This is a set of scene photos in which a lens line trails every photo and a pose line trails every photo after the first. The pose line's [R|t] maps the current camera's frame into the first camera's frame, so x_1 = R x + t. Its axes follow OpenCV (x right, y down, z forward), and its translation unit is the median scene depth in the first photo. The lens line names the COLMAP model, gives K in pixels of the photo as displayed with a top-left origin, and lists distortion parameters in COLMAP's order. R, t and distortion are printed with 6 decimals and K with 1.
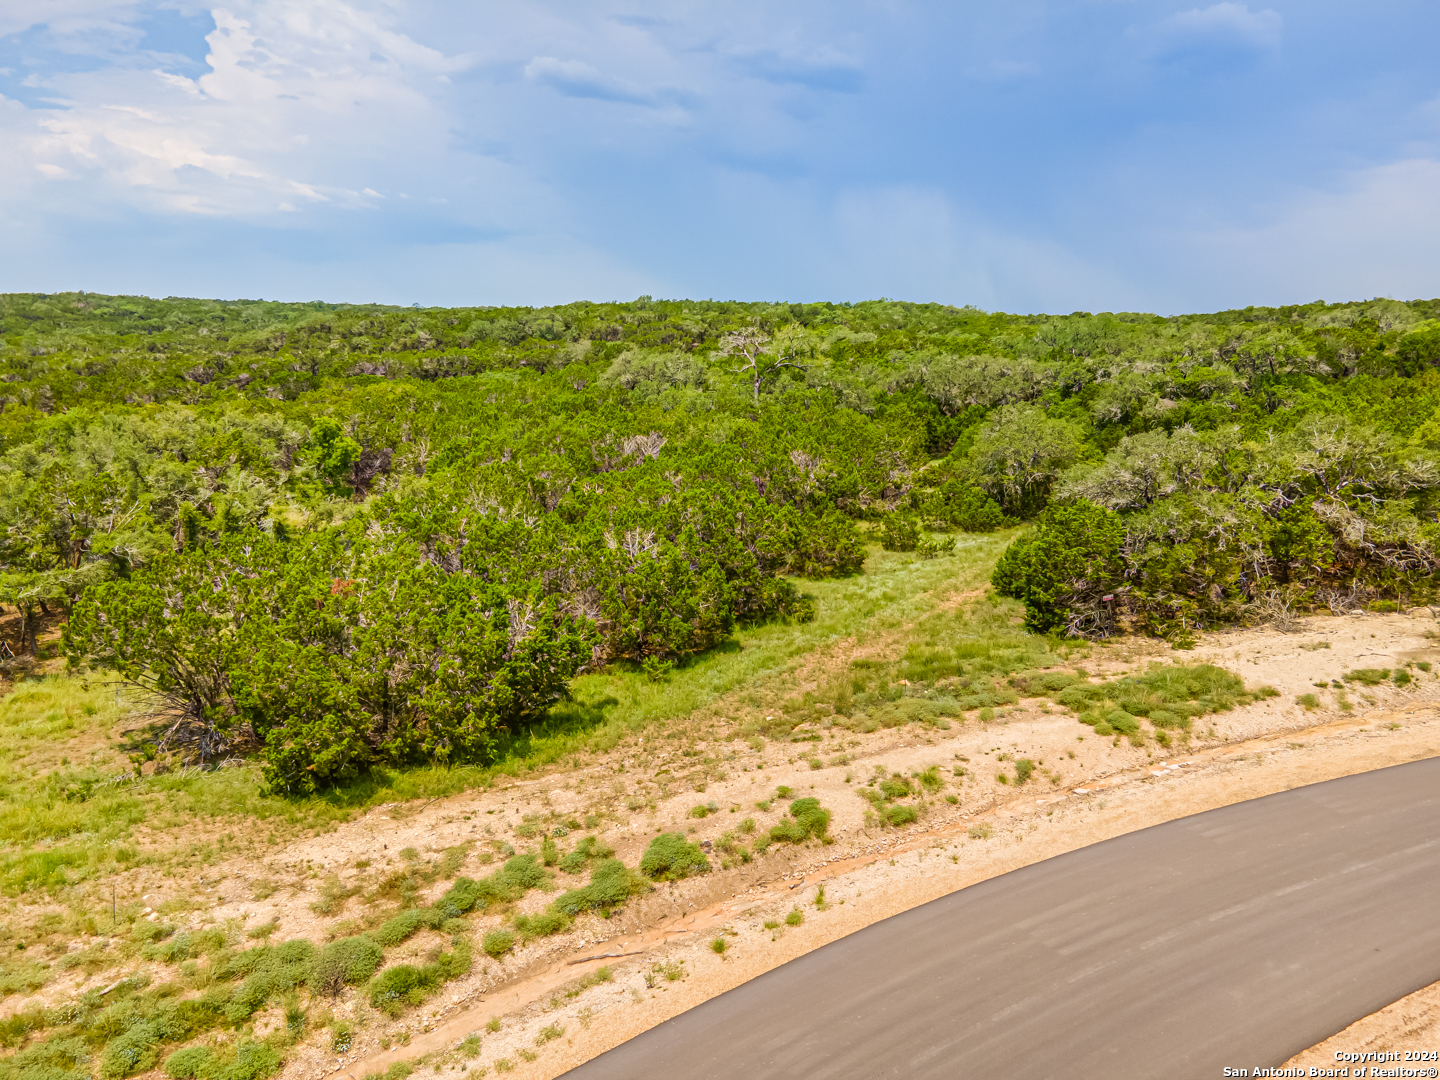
lens RADIAL K [[1052.3, 0, 723.7], [0, 1052.3, 539.7], [0, 0, 1]] dist [0.020321, 0.039218]
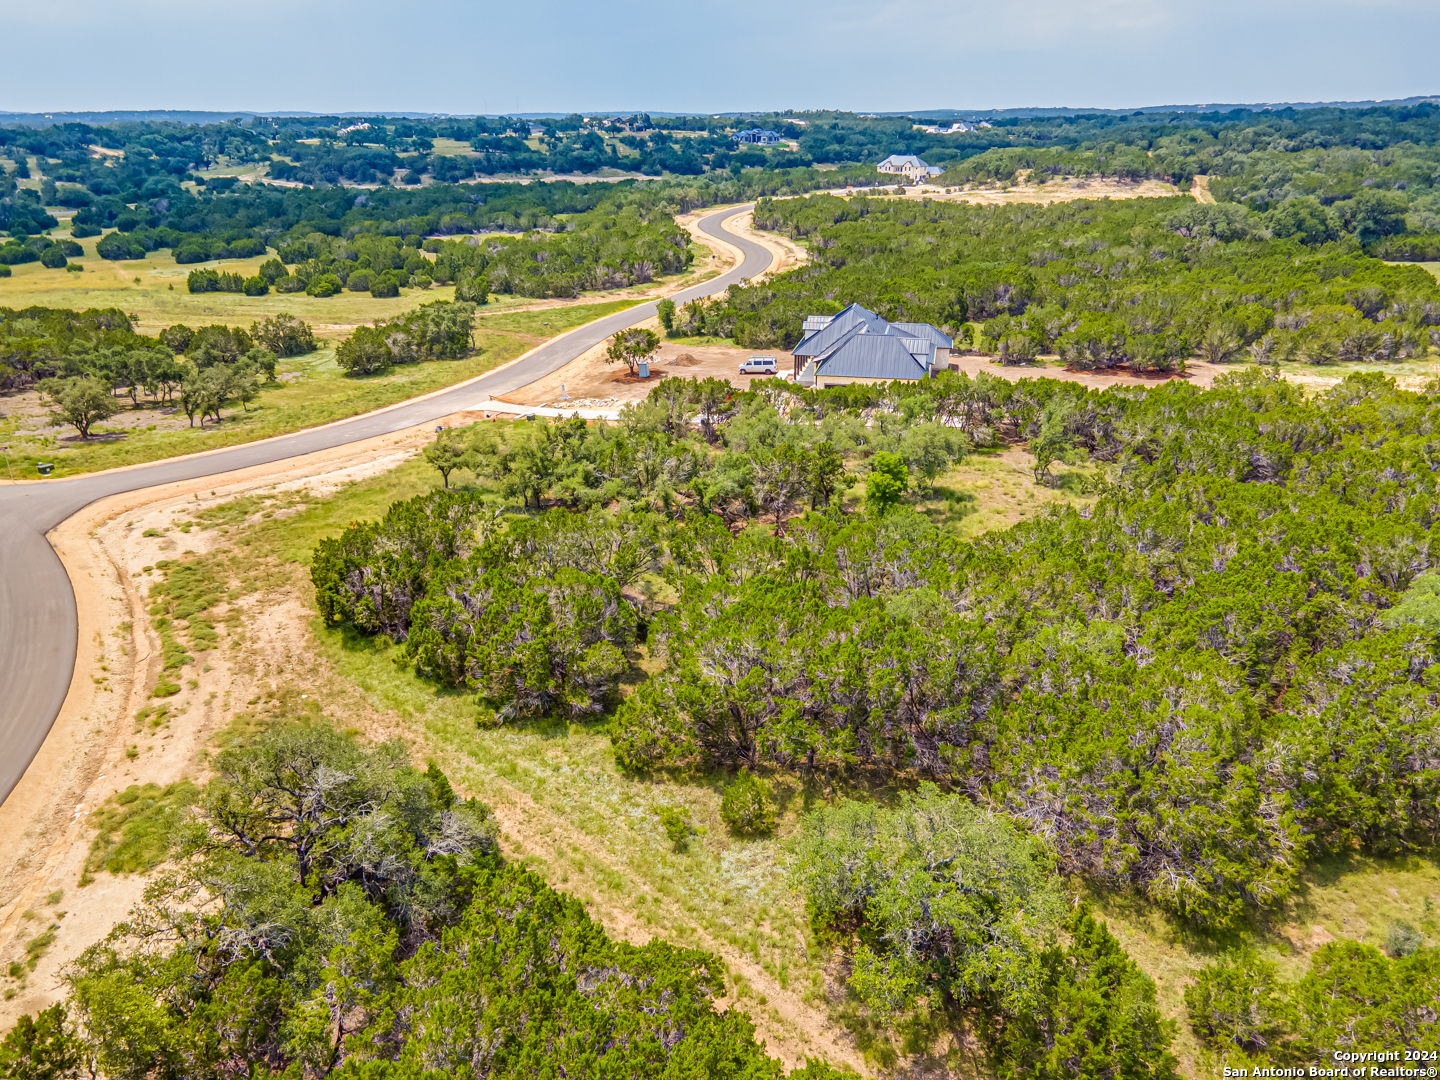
lens RADIAL K [[1052.3, 0, 714.4], [0, 1052.3, 542.2], [0, 0, 1]] dist [0.020321, 0.039218]
pose [[-0.160027, 0.362009, -0.918336, 1.821737], [-0.179122, 0.904231, 0.387662, -1.068998], [0.970725, 0.226530, -0.079857, 2.249008]]
